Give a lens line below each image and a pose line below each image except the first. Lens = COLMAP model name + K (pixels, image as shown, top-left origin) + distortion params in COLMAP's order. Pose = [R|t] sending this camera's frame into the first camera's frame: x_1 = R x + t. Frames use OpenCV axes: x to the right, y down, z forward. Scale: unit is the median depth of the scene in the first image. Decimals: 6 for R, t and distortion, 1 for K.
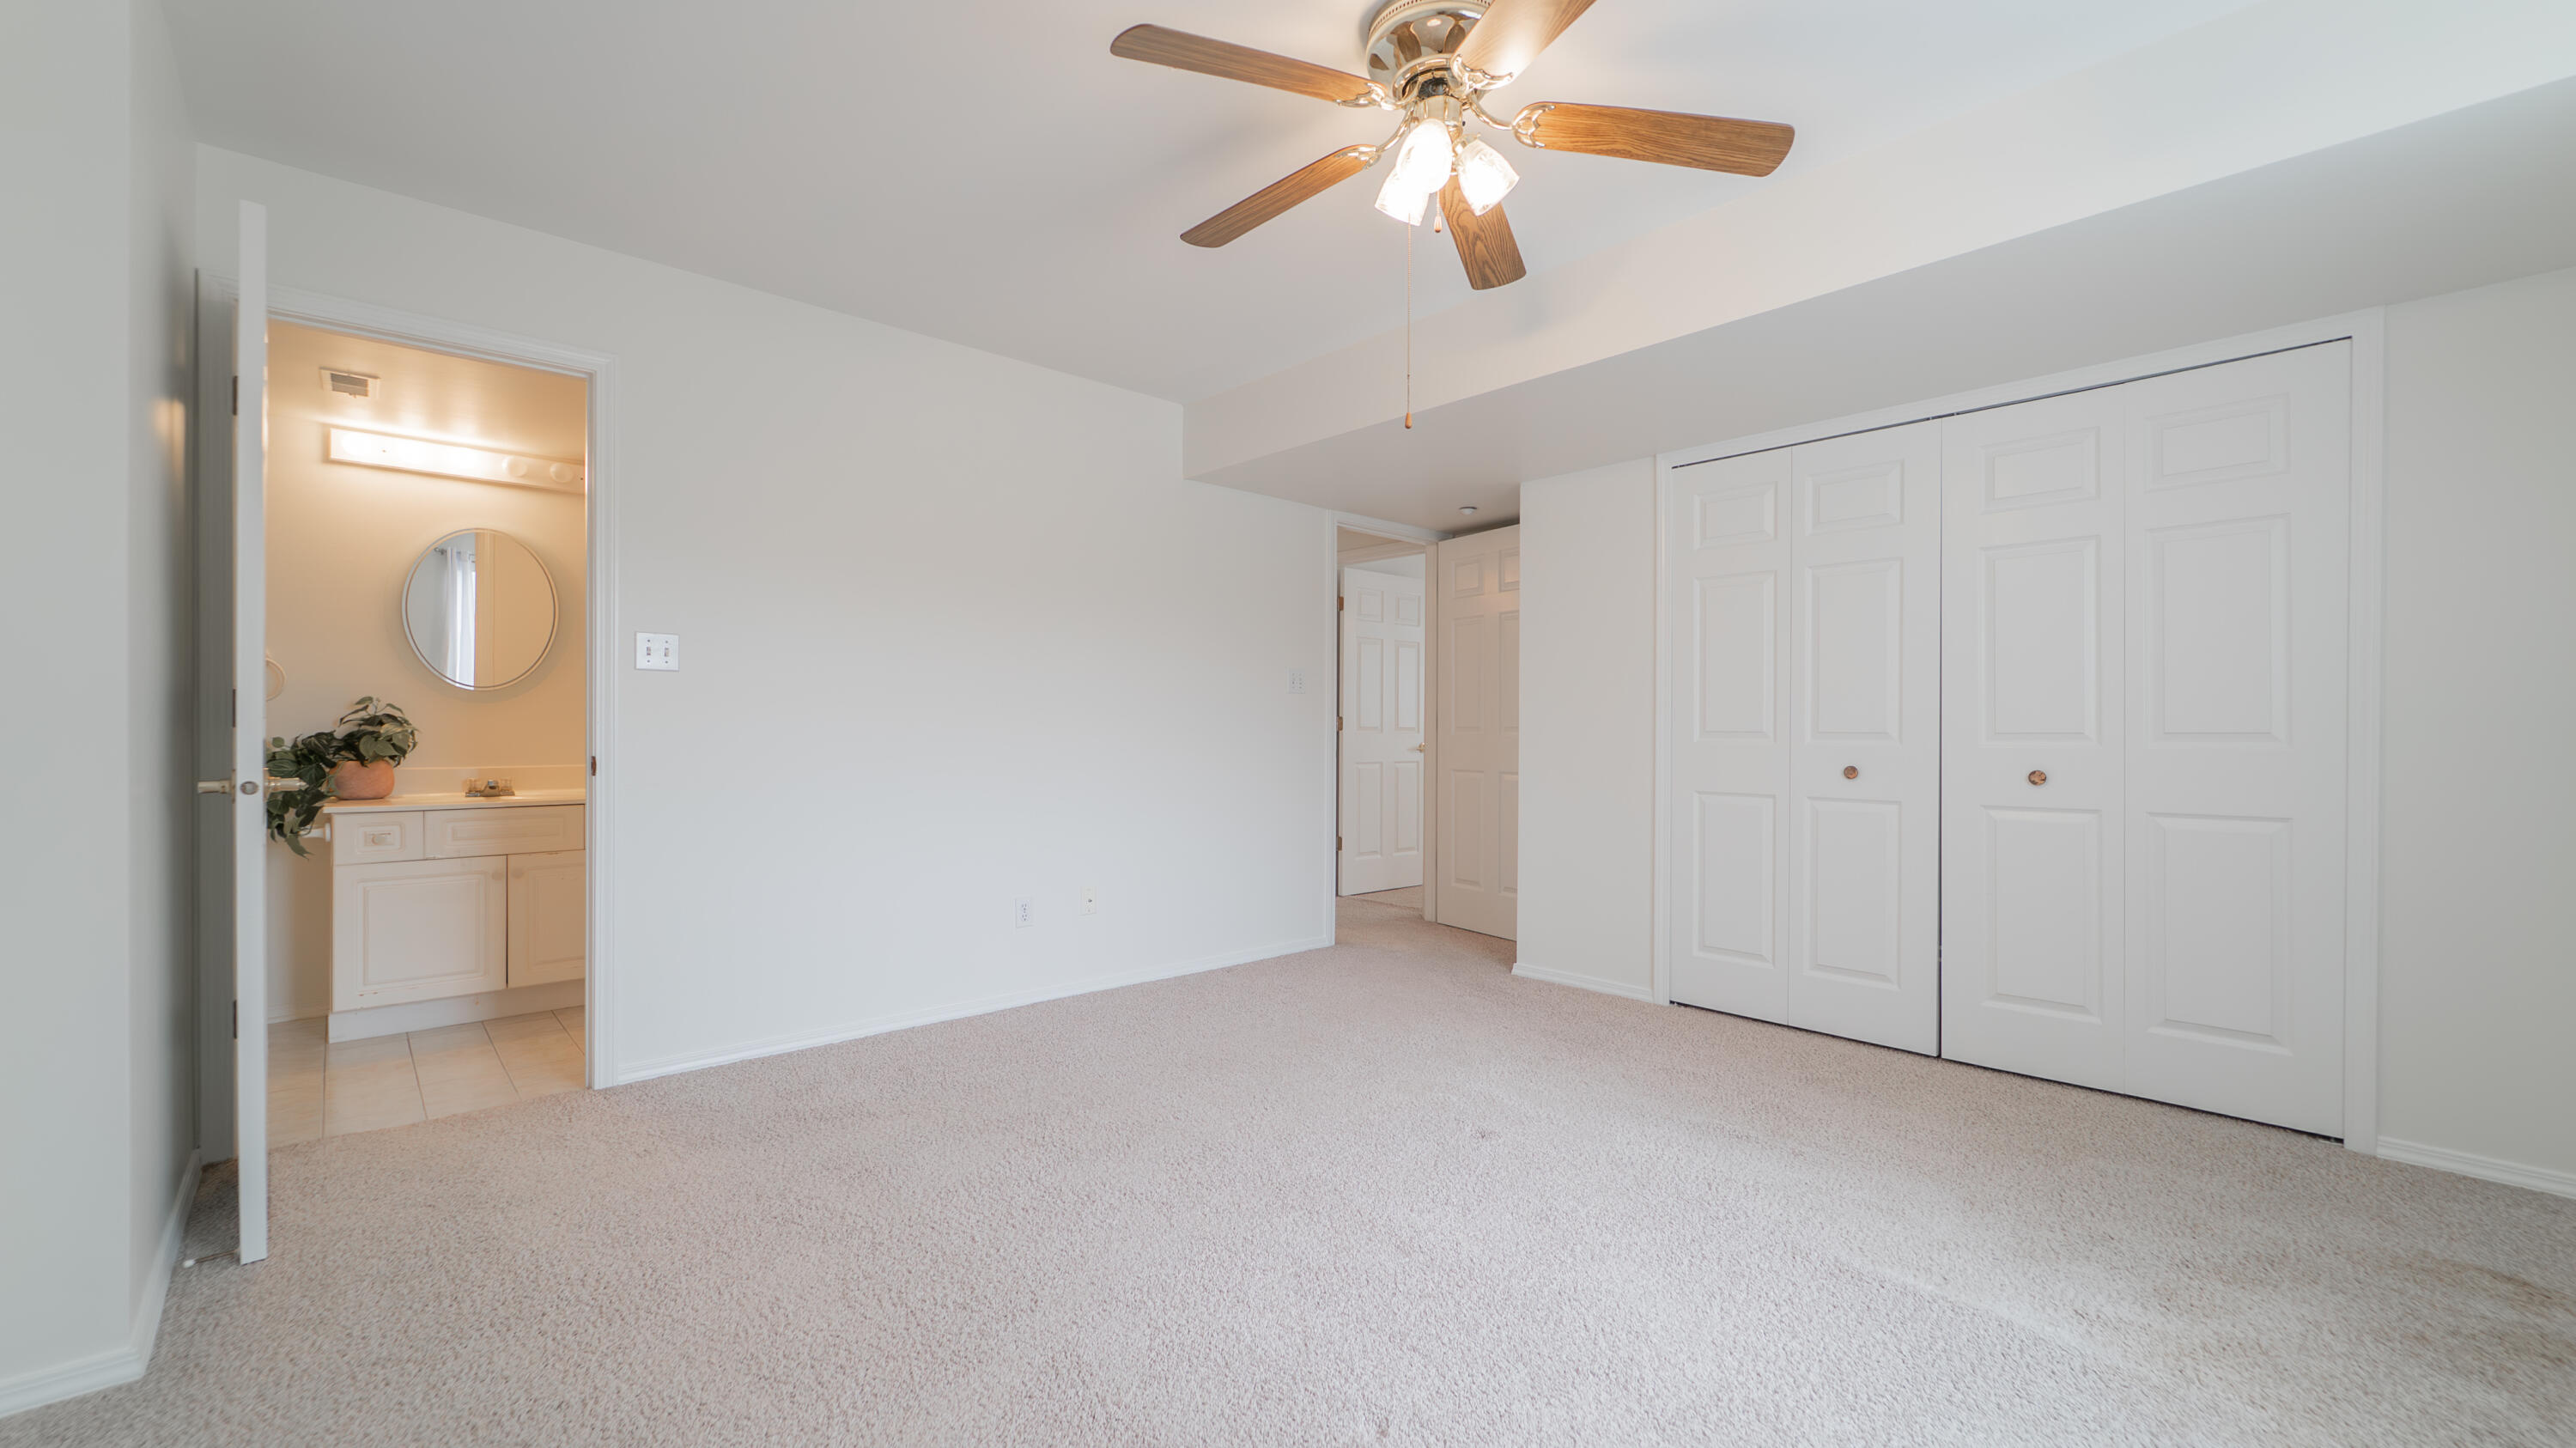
lens RADIAL K [[1029.7, 0, 1308.4], [0, 1029.7, 741.0], [0, 0, 1]] dist [0.000770, -0.001238]
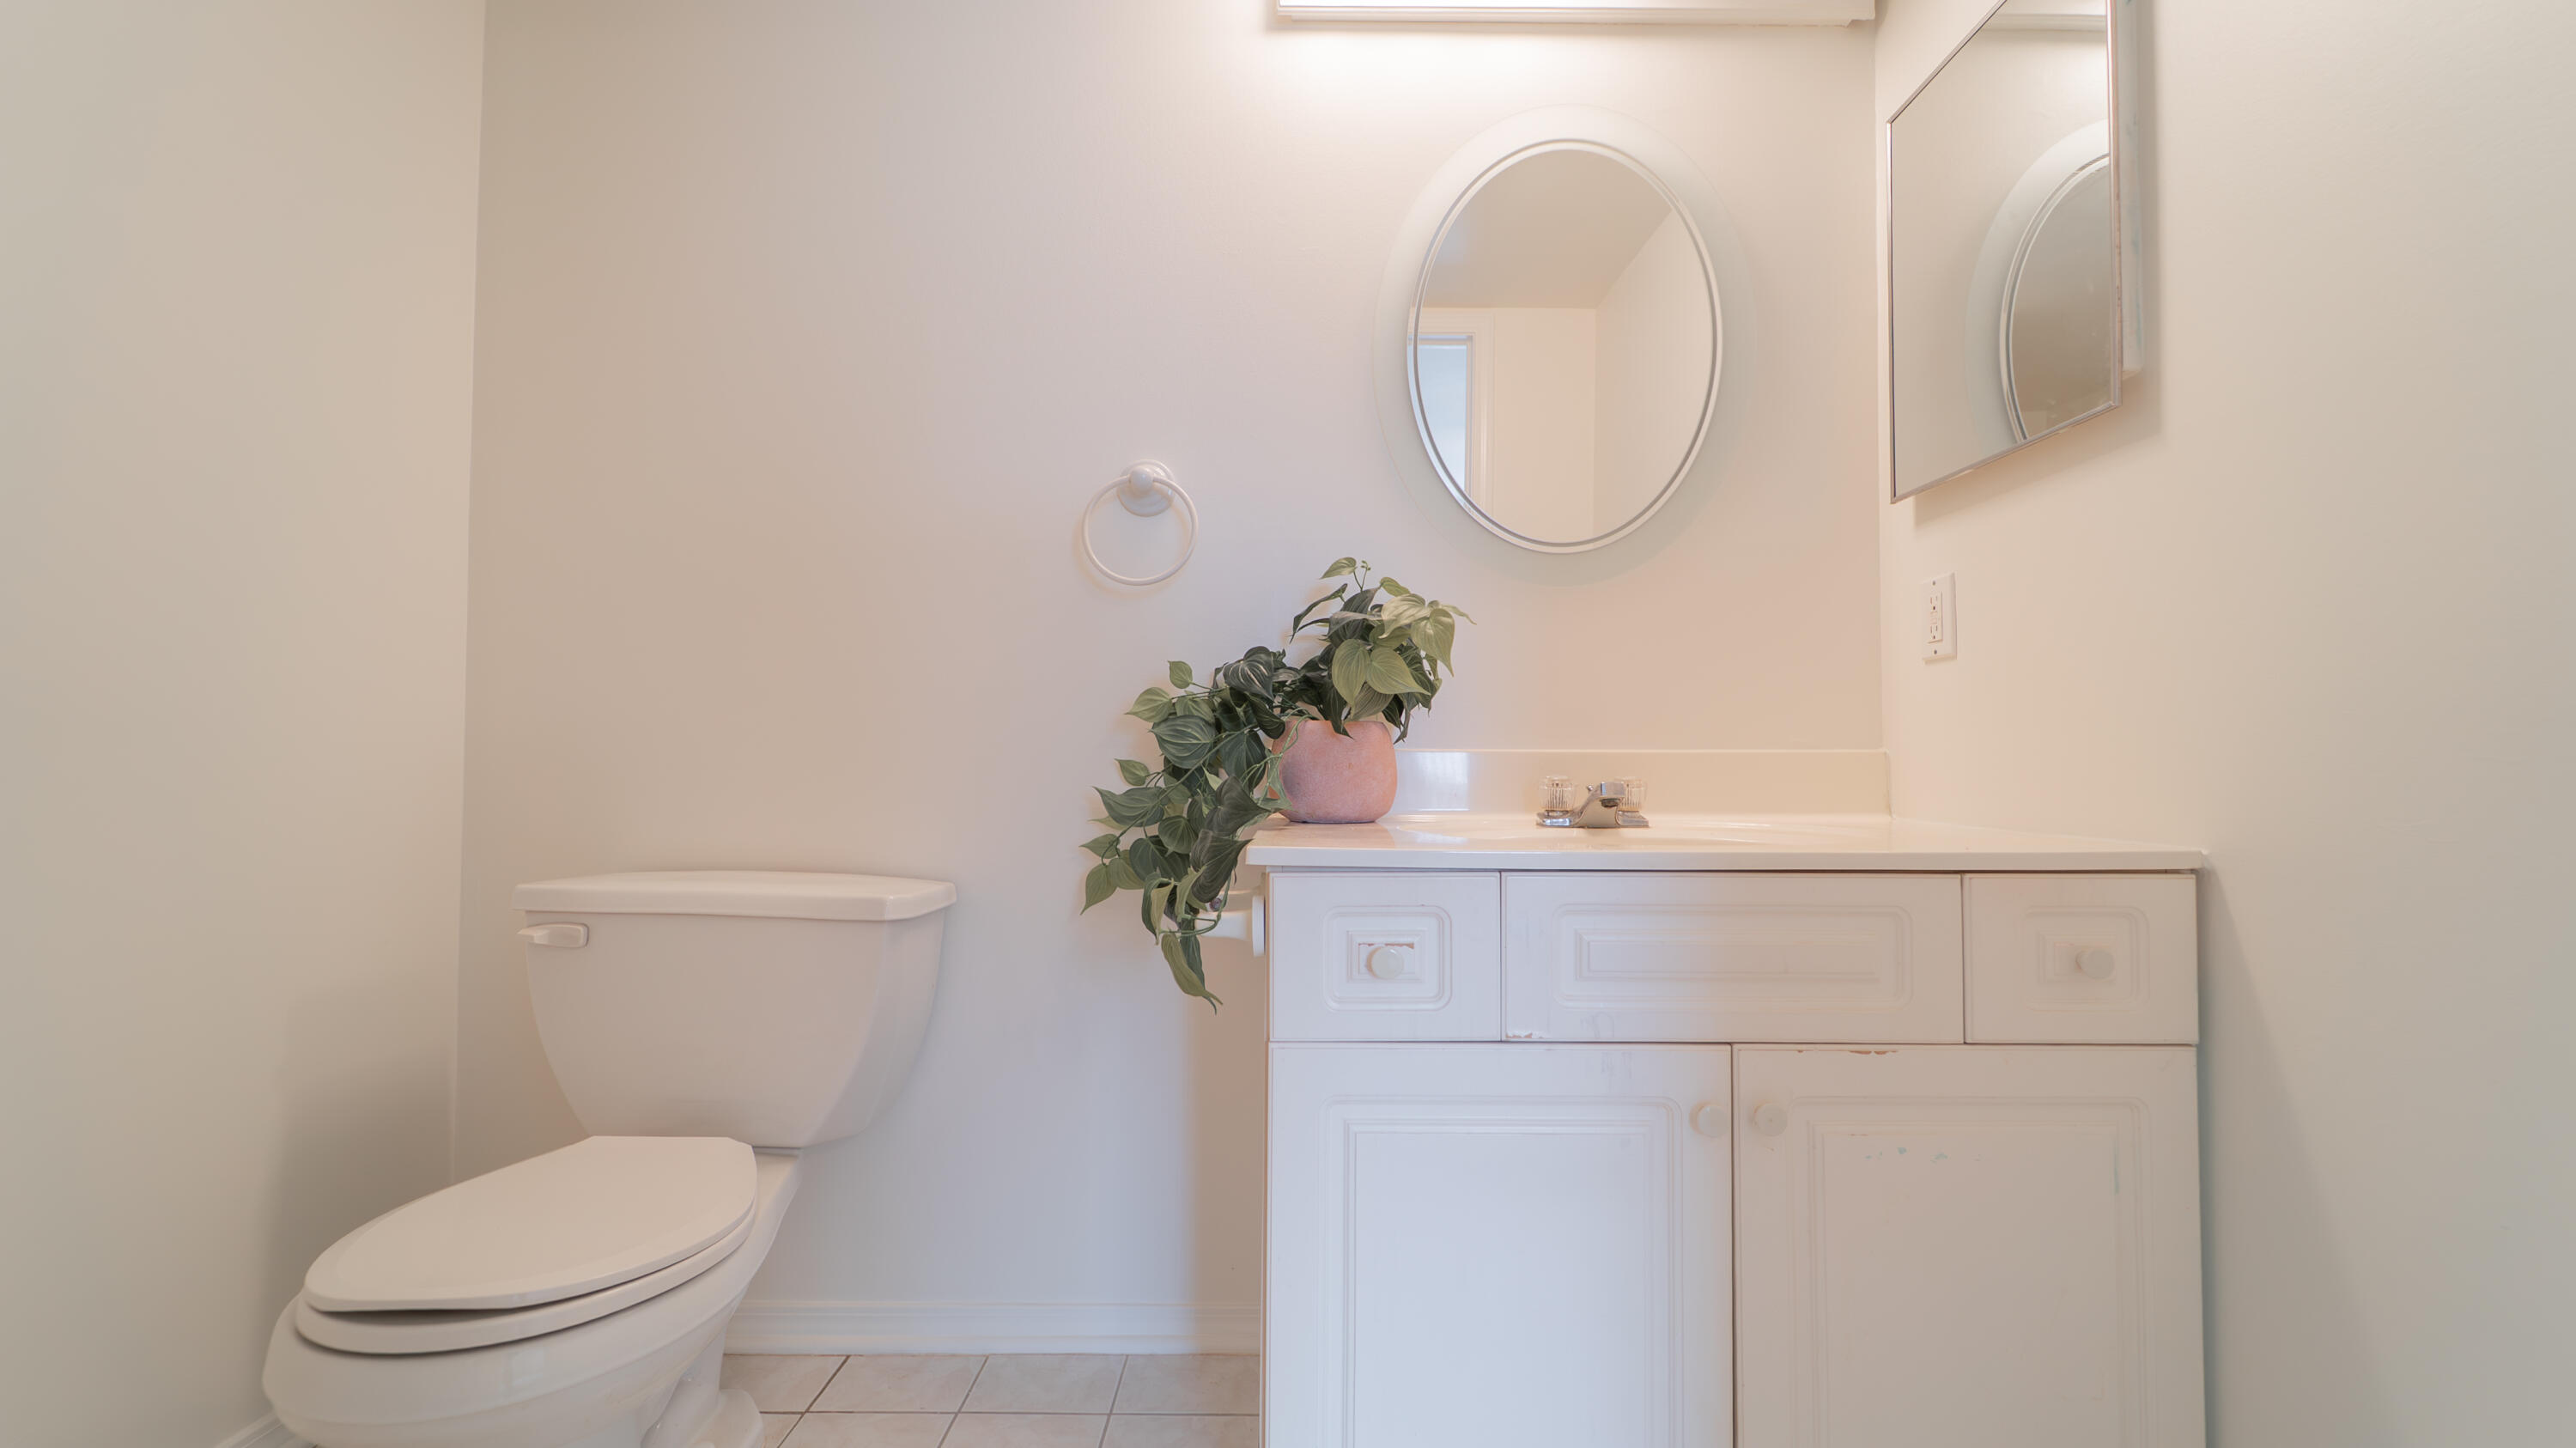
lens RADIAL K [[1029.7, 0, 1297.1], [0, 1029.7, 738.8], [0, 0, 1]] dist [0.000770, -0.001238]
pose [[0.721136, -0.023772, -0.692386, -0.682221], [-0.004545, 0.999227, -0.039040, 0.041265], [0.692779, 0.031300, 0.720471, 0.733343]]
